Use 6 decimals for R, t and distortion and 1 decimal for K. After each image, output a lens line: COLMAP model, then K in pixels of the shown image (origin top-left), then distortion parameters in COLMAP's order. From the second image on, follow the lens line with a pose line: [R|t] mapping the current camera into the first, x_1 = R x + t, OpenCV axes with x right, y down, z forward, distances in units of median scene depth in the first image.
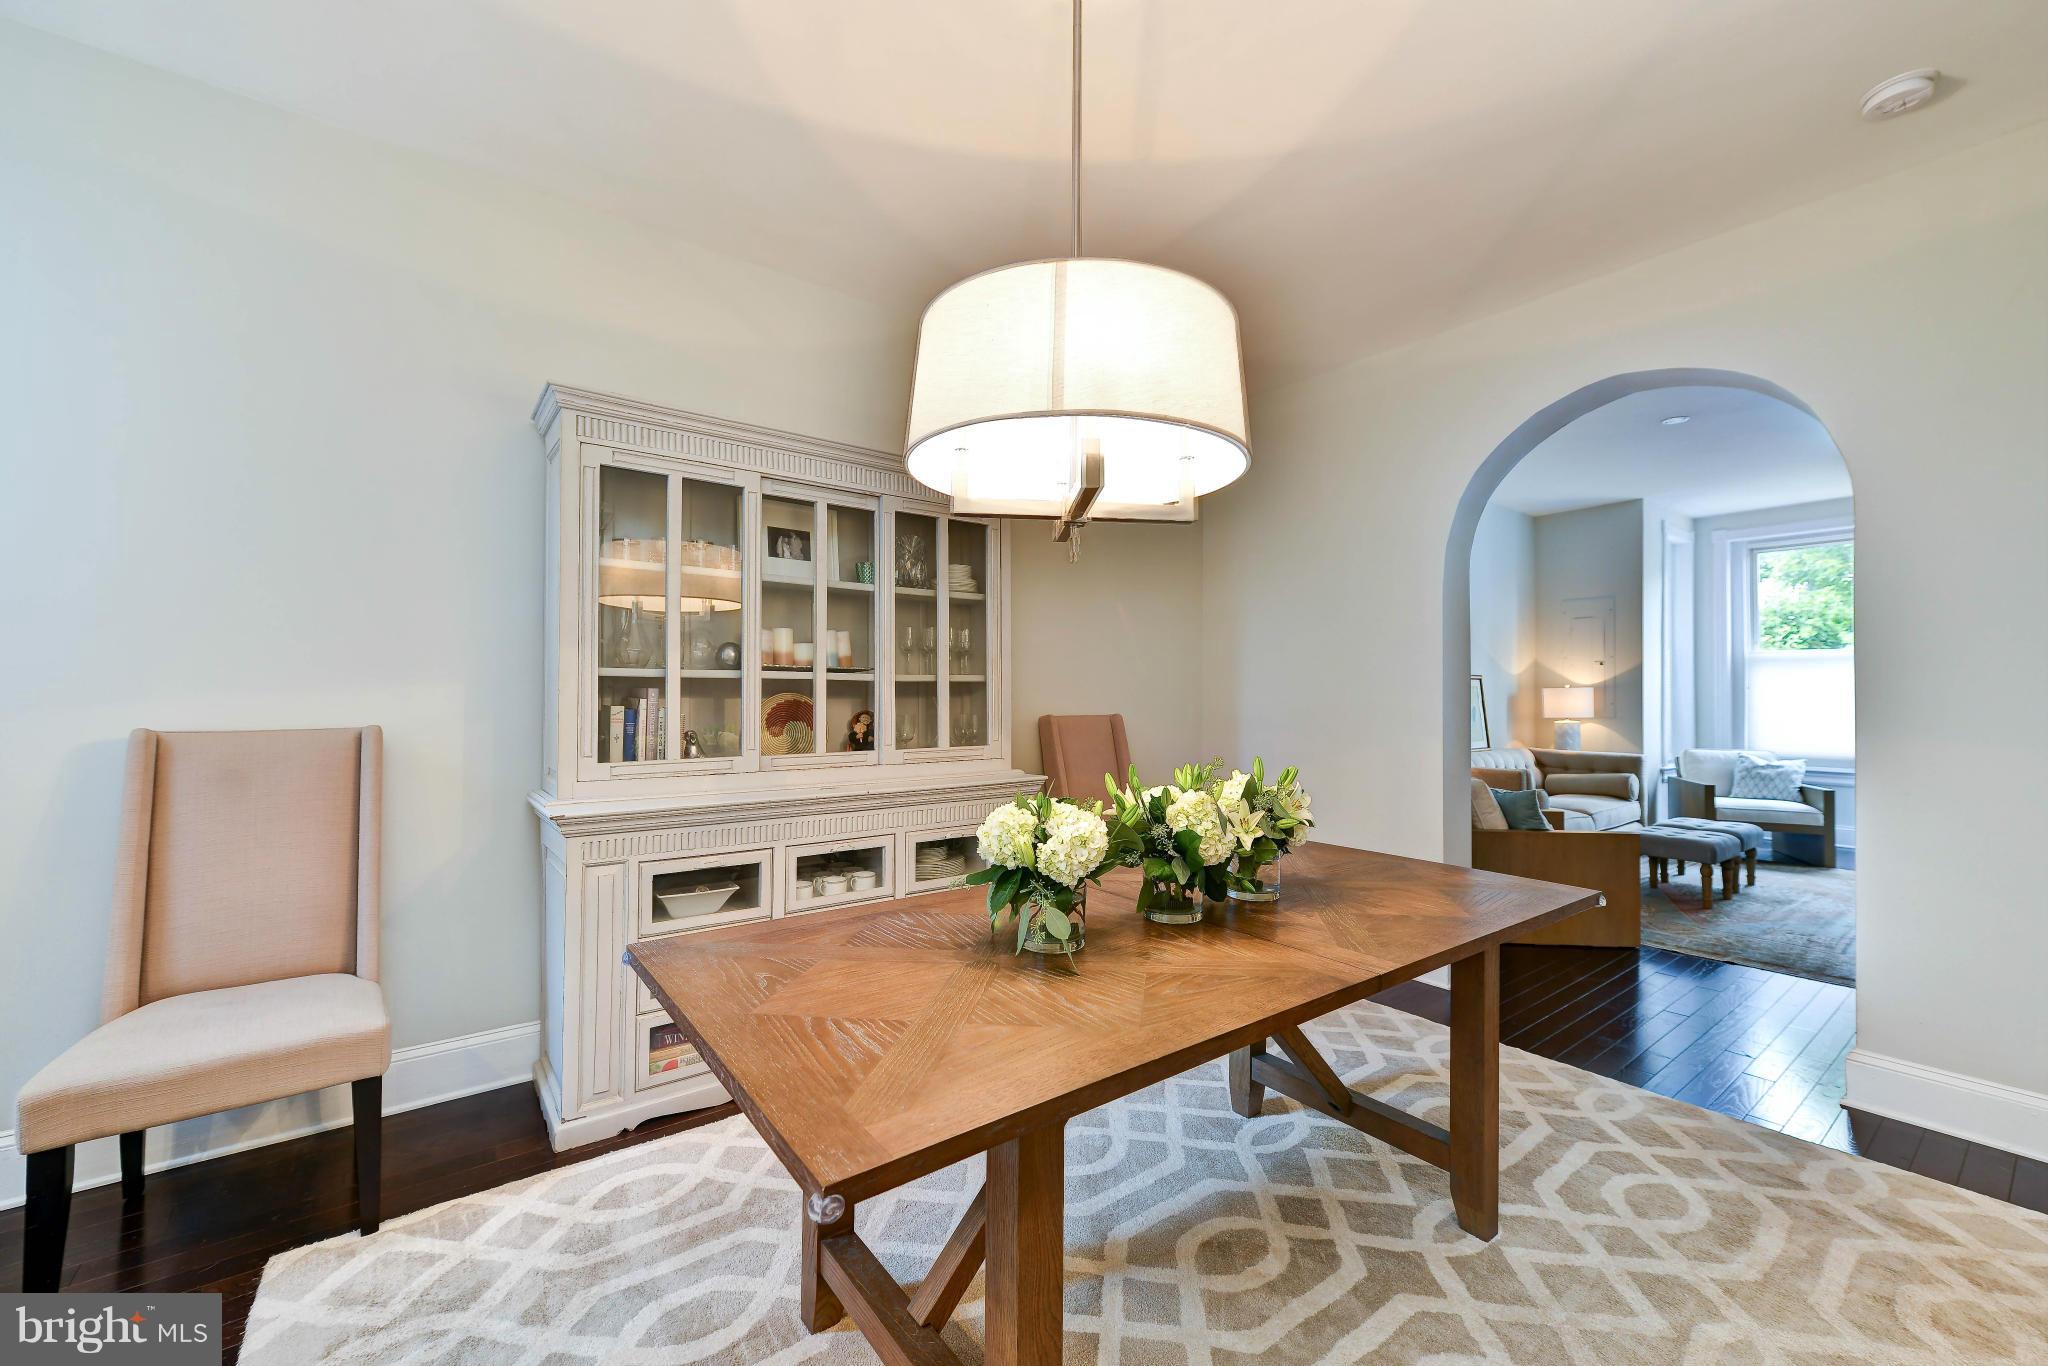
lens RADIAL K [[836.0, 0, 1013.5], [0, 836.0, 684.5], [0, 0, 1]] dist [0.000392, 0.000268]
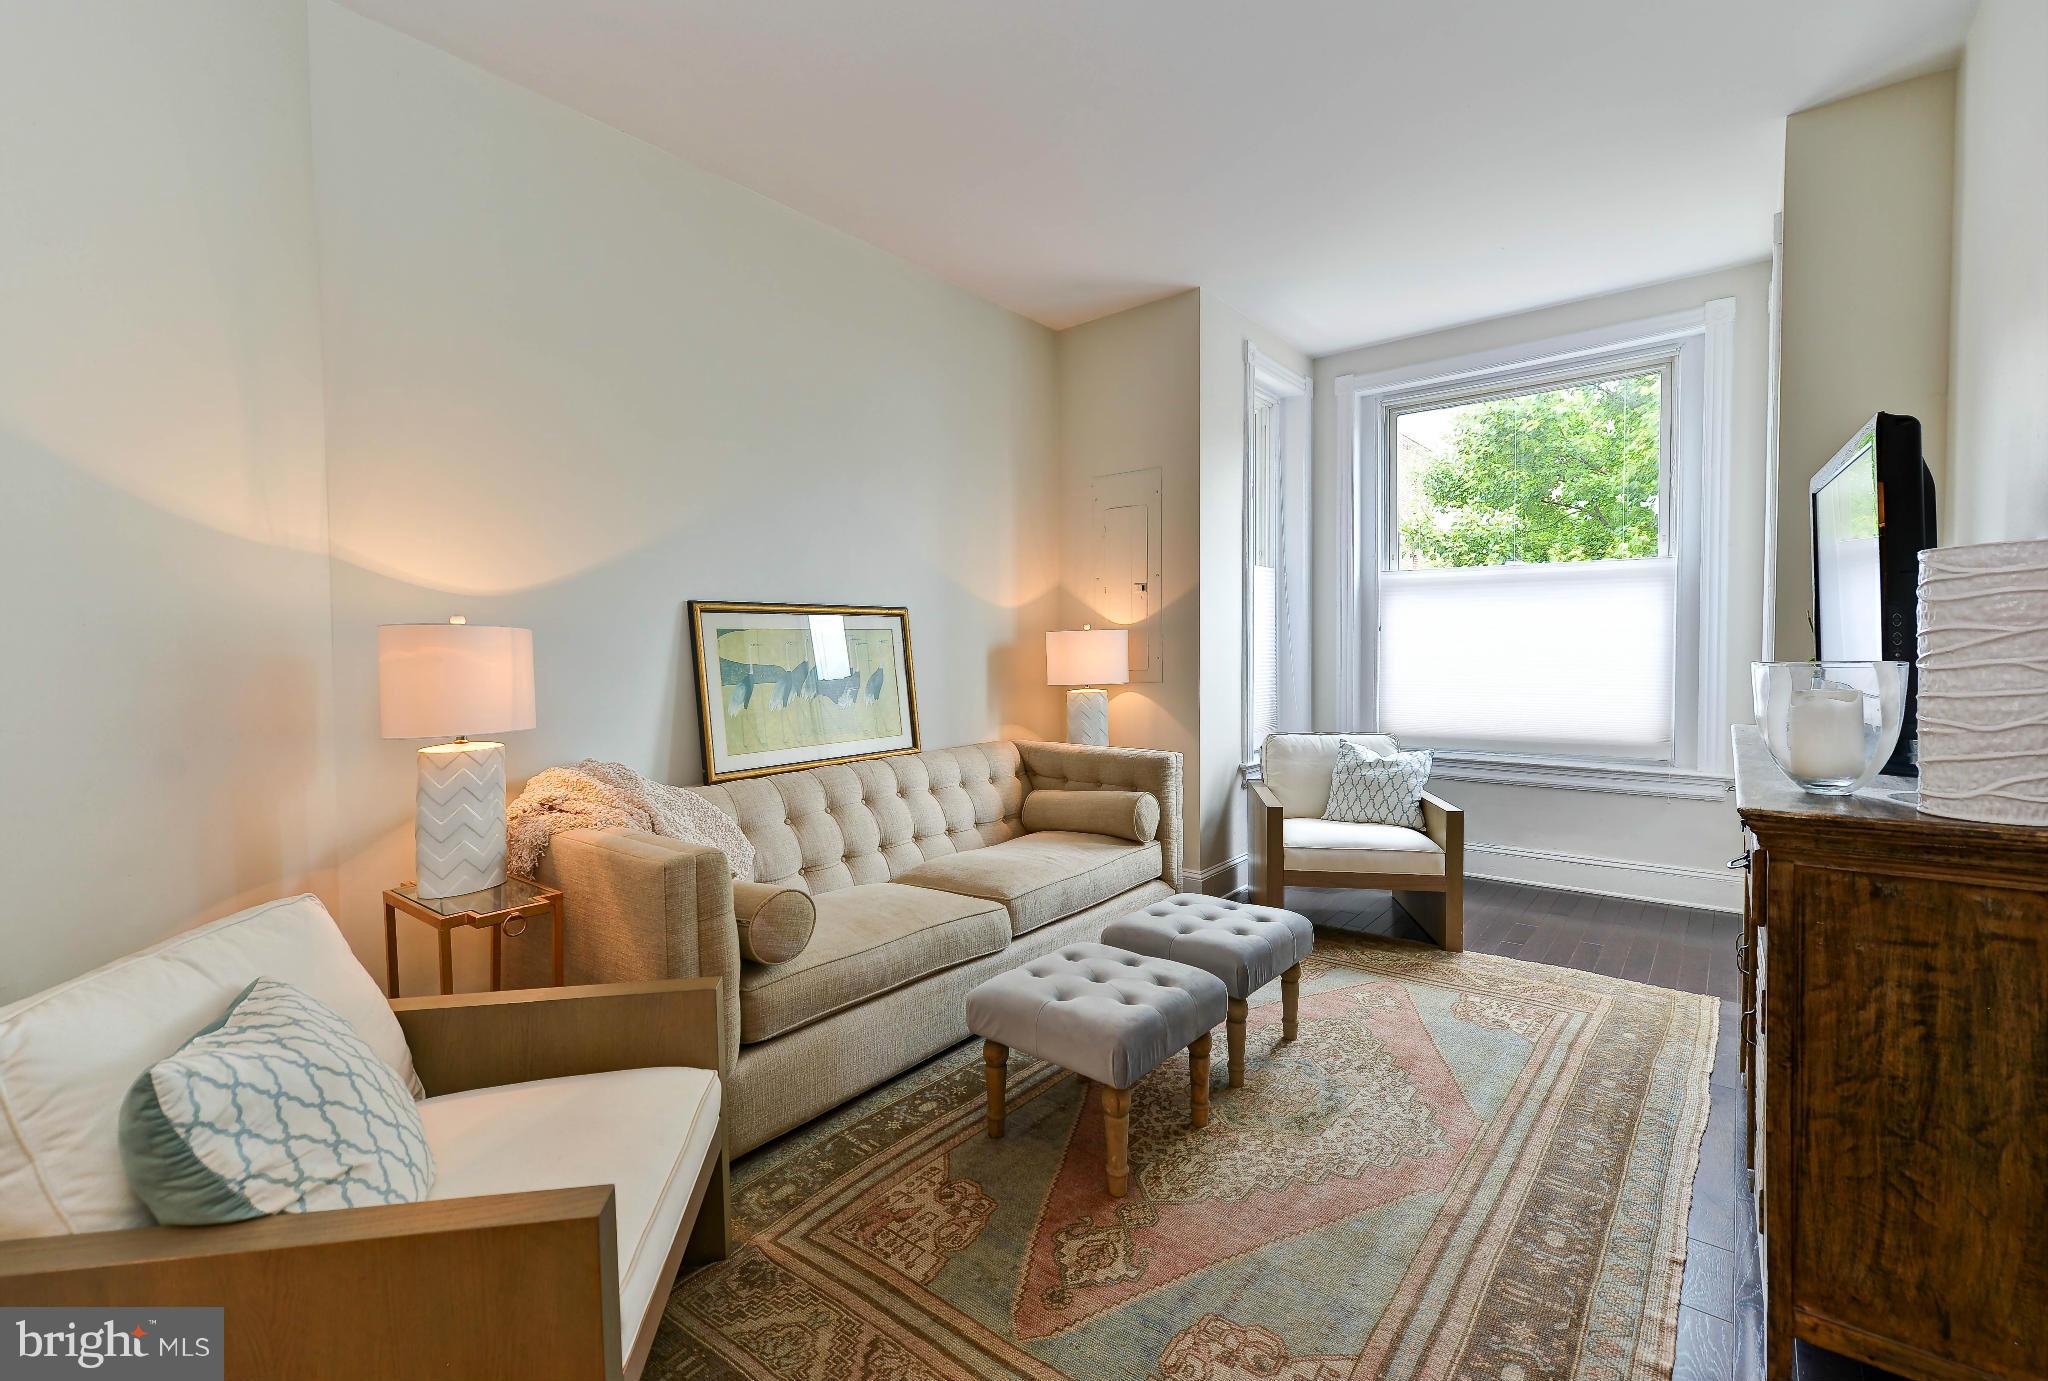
lens RADIAL K [[893.5, 0, 1018.6], [0, 893.5, 681.1], [0, 0, 1]] dist [0.002000, 0.000164]
pose [[0.971984, -0.022114, 0.234004, 0.707452], [0.009934, 0.998540, 0.053099, 0.008016], [-0.234836, -0.049287, 0.970785, 0.632248]]
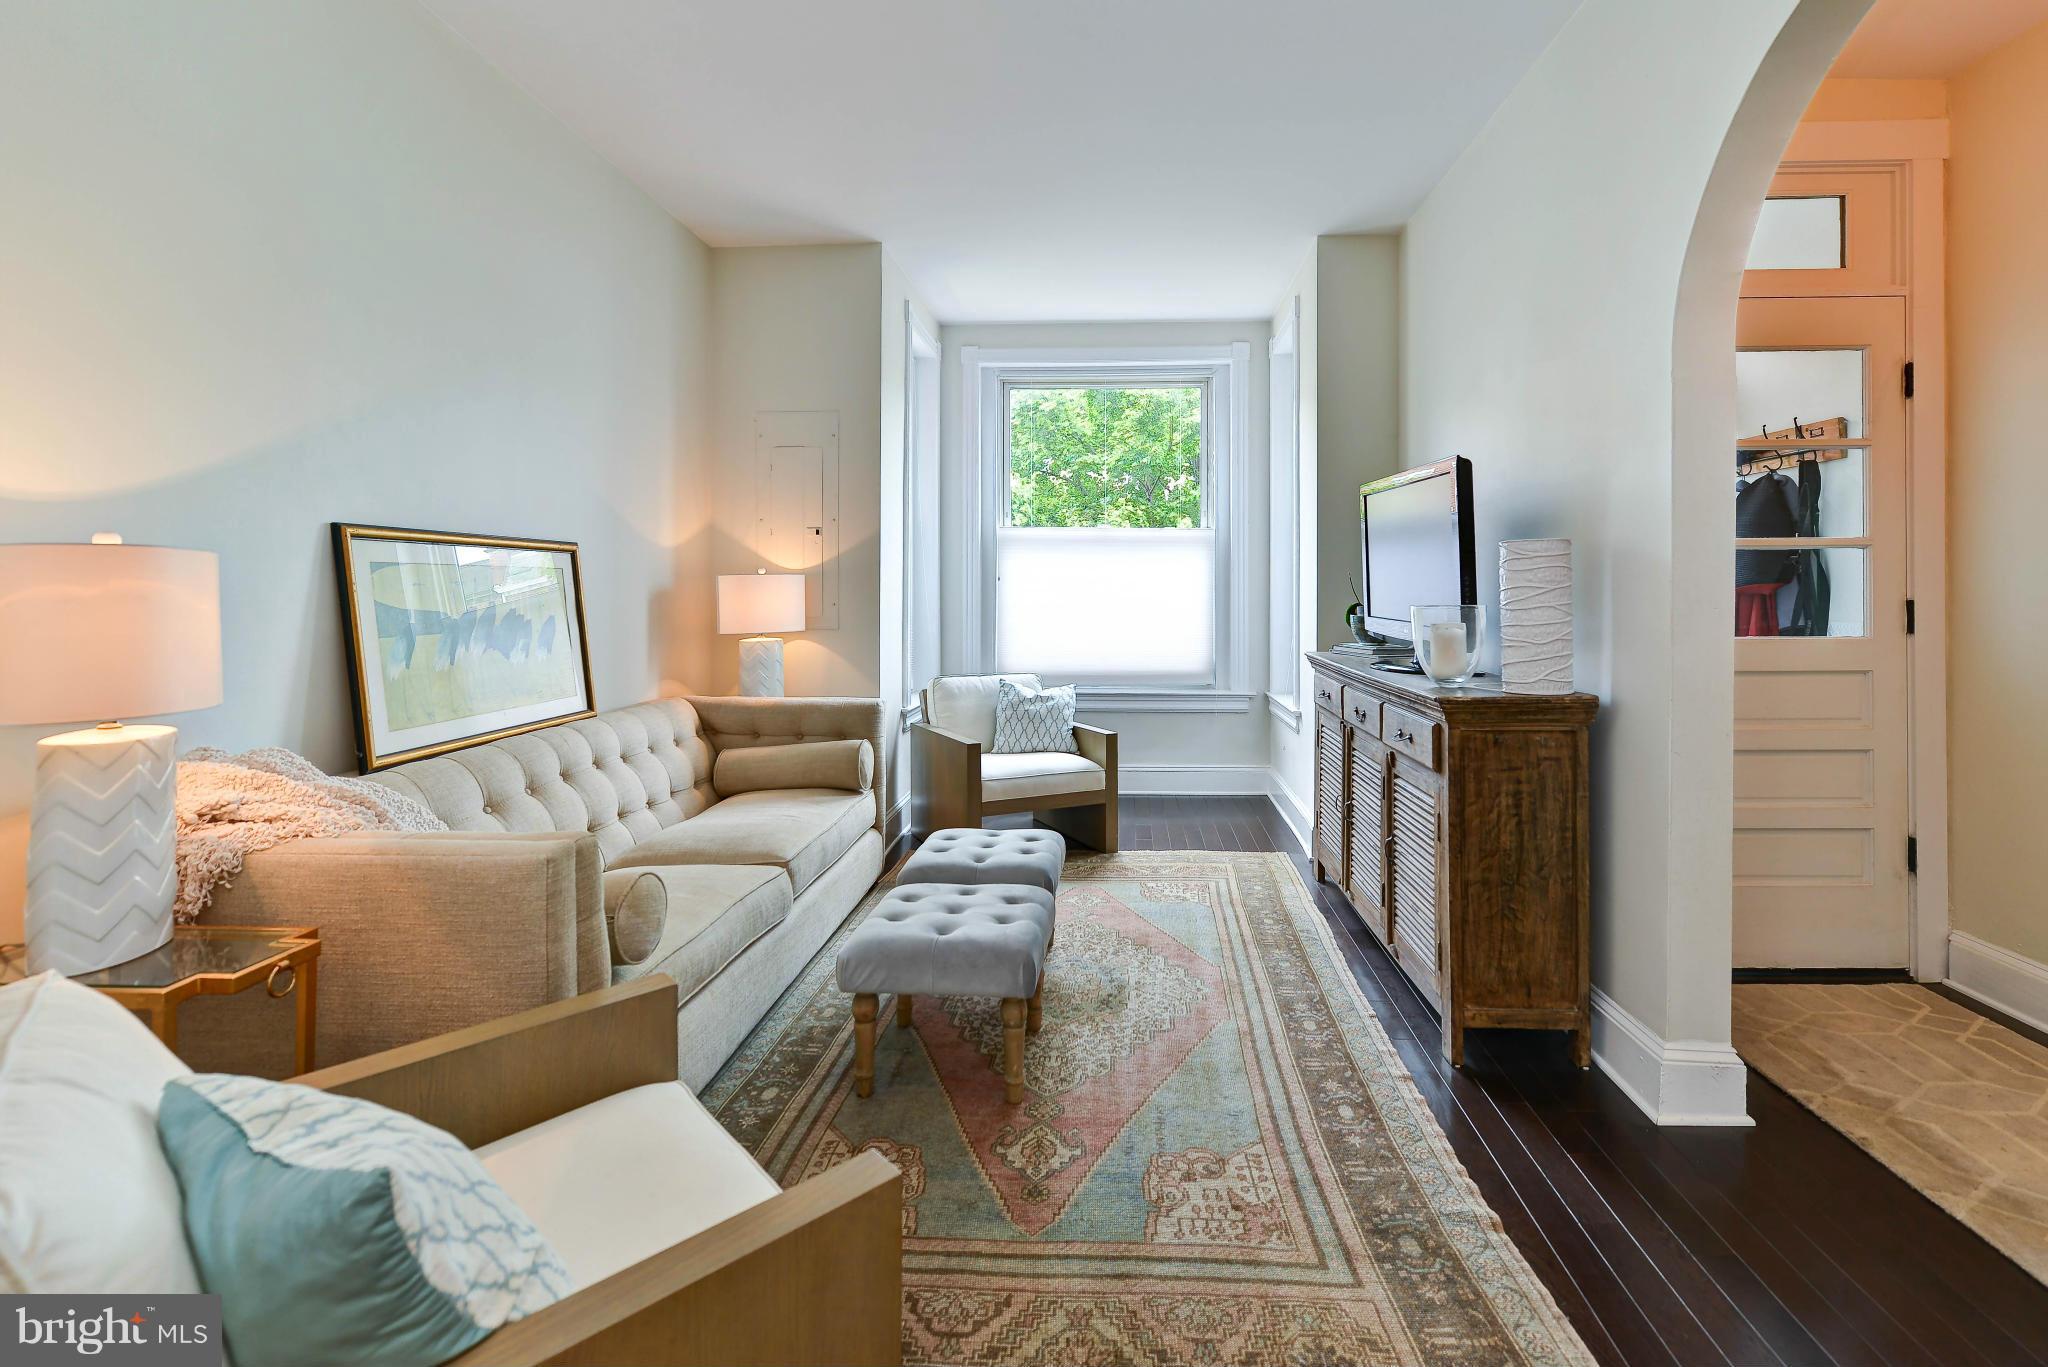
lens RADIAL K [[935.7, 0, 1092.0], [0, 935.7, 596.6], [0, 0, 1]] dist [0.001853, -0.000263]
pose [[0.636438, -0.005854, 0.771305, 0.506458], [-0.009498, 0.999836, 0.015426, 0.009565], [-0.771269, -0.017144, 0.636278, 0.692272]]
